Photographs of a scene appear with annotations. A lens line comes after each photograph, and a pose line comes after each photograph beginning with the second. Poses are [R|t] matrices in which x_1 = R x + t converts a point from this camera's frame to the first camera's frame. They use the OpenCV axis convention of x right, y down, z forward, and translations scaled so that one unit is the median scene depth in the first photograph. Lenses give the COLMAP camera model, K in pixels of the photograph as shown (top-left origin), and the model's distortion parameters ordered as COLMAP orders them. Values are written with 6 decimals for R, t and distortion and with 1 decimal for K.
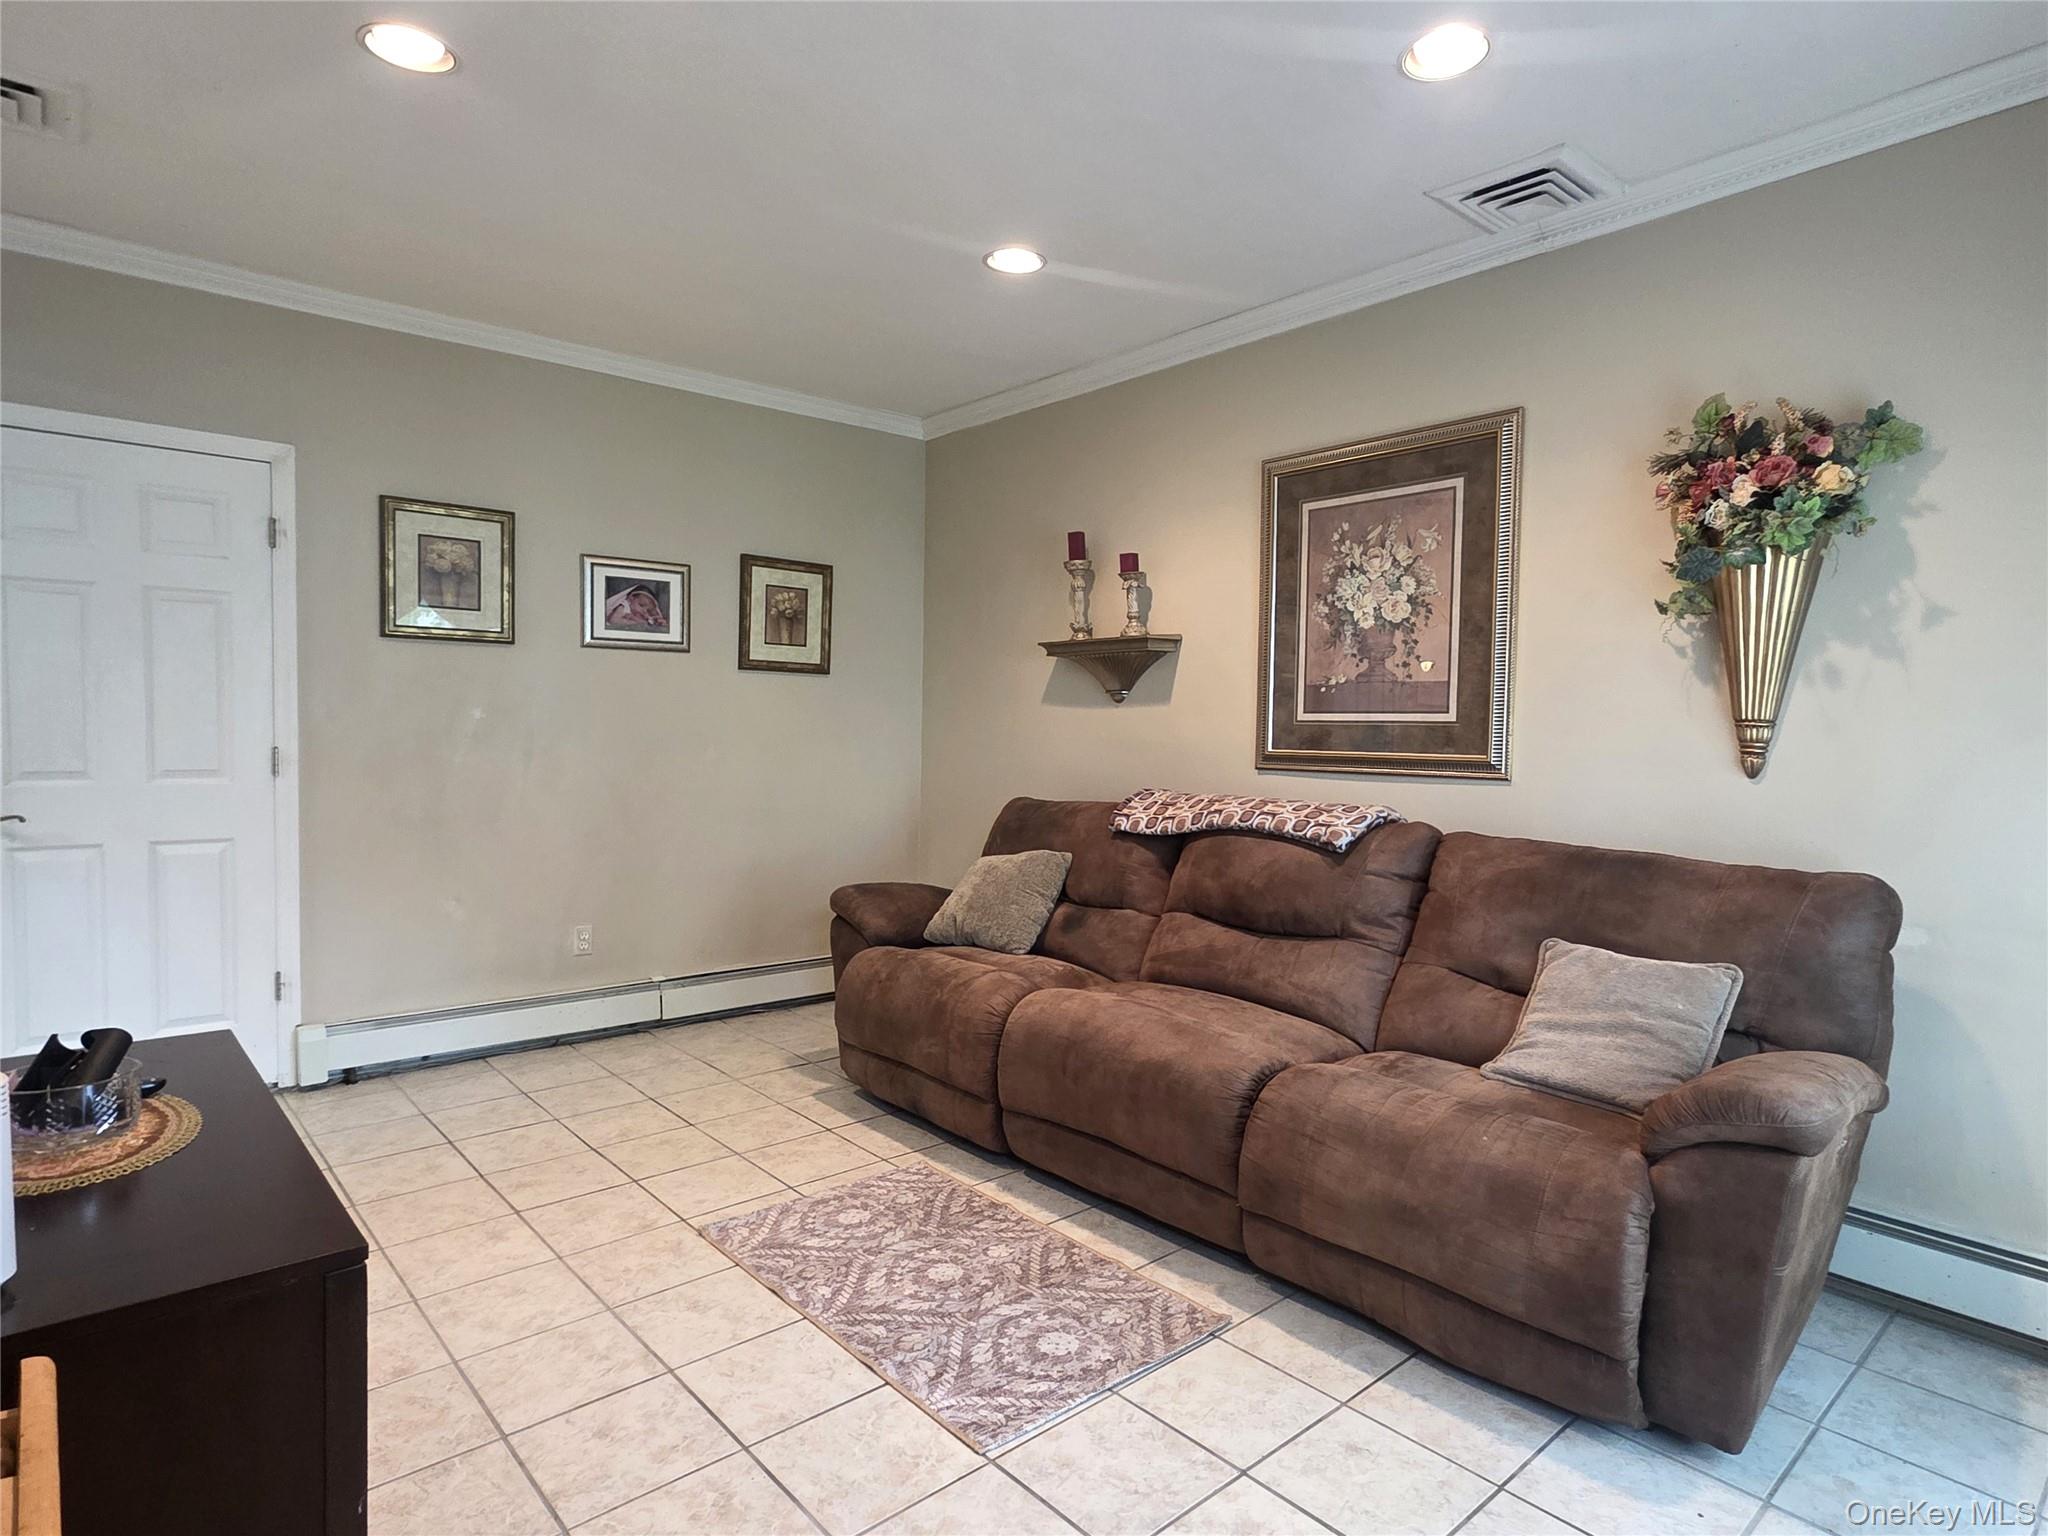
lens RADIAL K [[1133.3, 0, 1023.4], [0, 1133.3, 772.4], [0, 0, 1]] dist [0.002024, 0.003112]
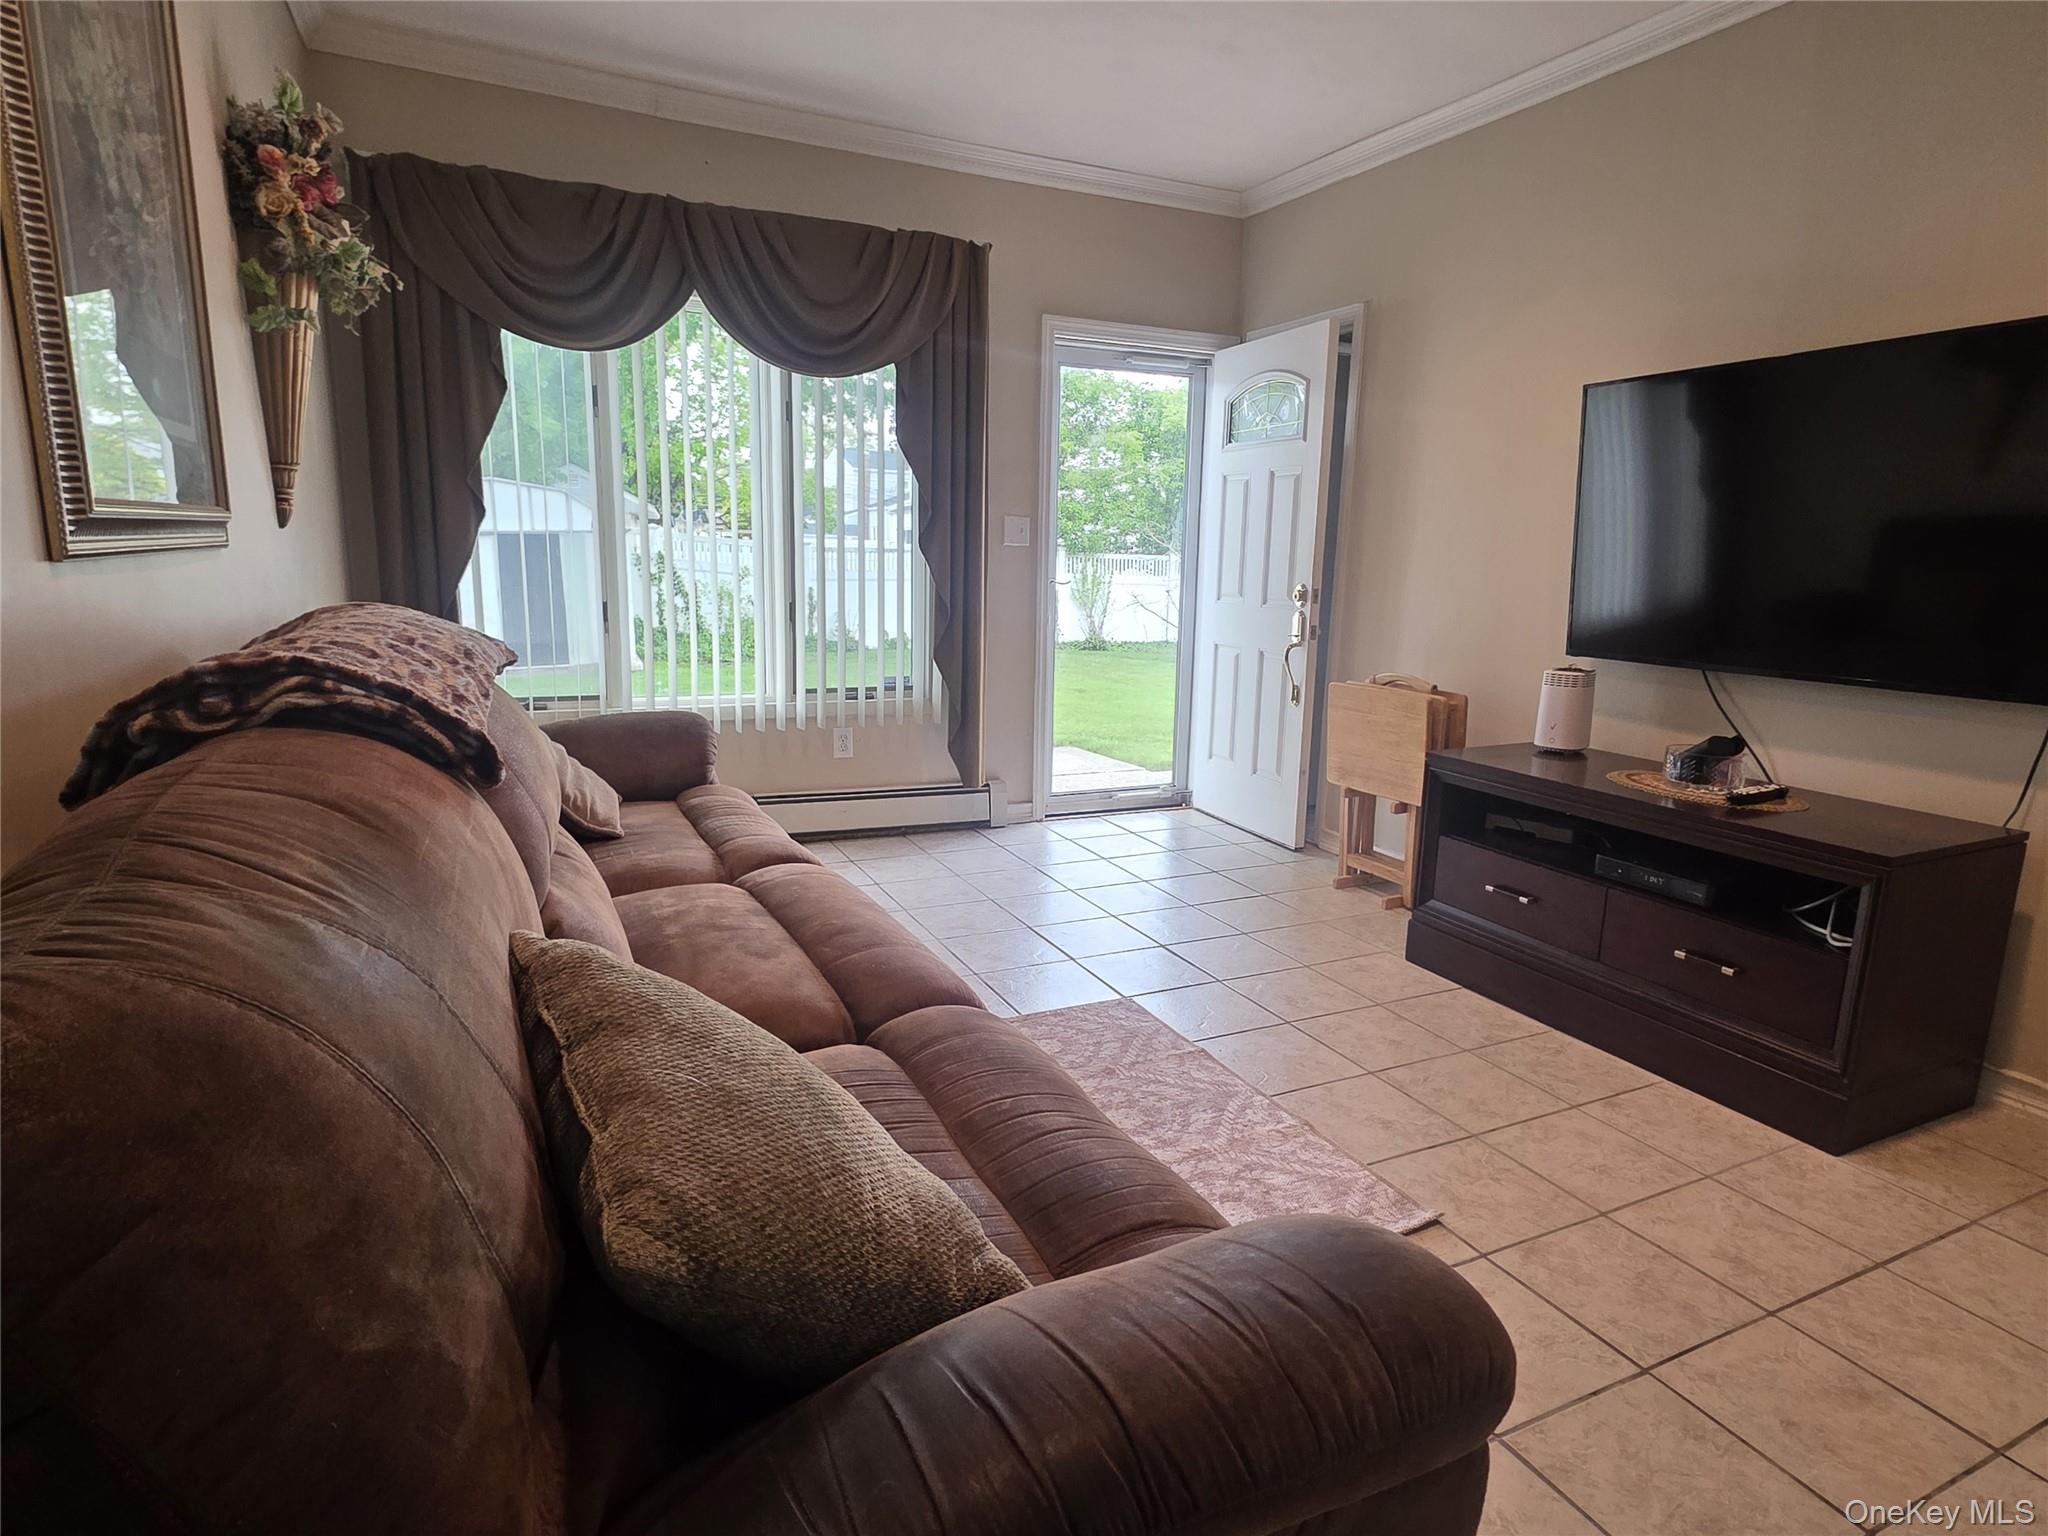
lens RADIAL K [[1133.3, 0, 1026.7], [0, 1133.3, 764.6], [0, 0, 1]] dist [0.002024, 0.003112]
pose [[-0.961276, -0.094044, 0.259043, -0.199891], [-0.034646, 0.973754, 0.224949, -0.040492], [-0.273399, 0.207263, -0.939305, 1.795178]]
